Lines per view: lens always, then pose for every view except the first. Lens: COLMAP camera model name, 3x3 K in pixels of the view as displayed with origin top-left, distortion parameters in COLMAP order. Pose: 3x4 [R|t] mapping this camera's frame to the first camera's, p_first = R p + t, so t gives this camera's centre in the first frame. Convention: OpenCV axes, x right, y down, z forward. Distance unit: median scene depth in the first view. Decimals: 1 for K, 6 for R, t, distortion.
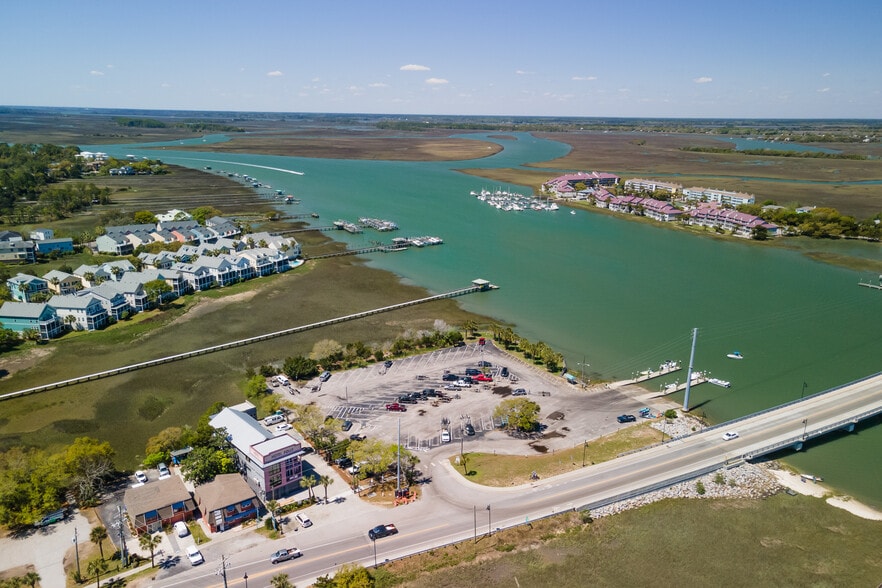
lens RADIAL K [[667.5, 0, 443.7], [0, 667.5, 241.0], [0, 0, 1]] dist [0.041527, 0.007115]
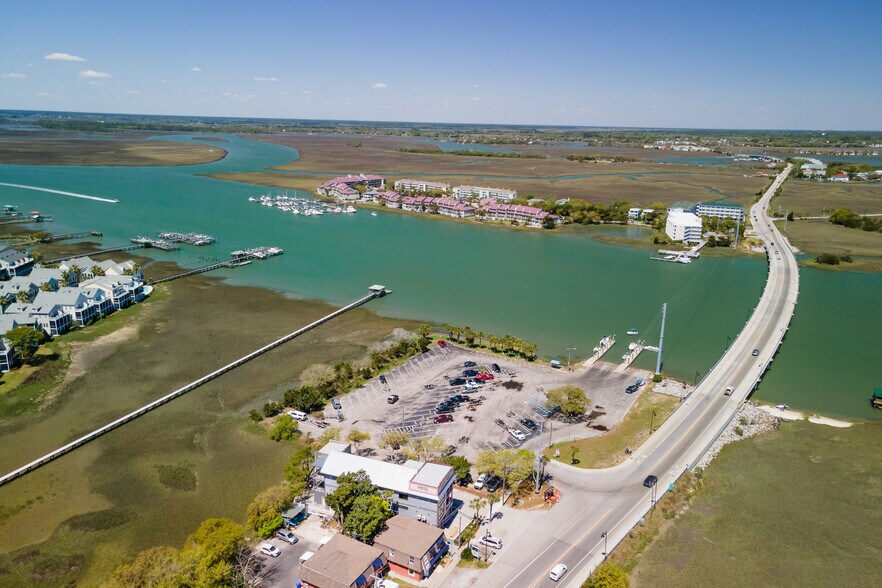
lens RADIAL K [[667.5, 0, 443.7], [0, 667.5, 241.0], [0, 0, 1]] dist [0.041527, 0.007115]
pose [[0.889695, -0.071598, 0.450907, -0.198746], [0.072572, 0.997248, 0.015157, -0.010542], [-0.450751, 0.019238, 0.892442, 0.047439]]
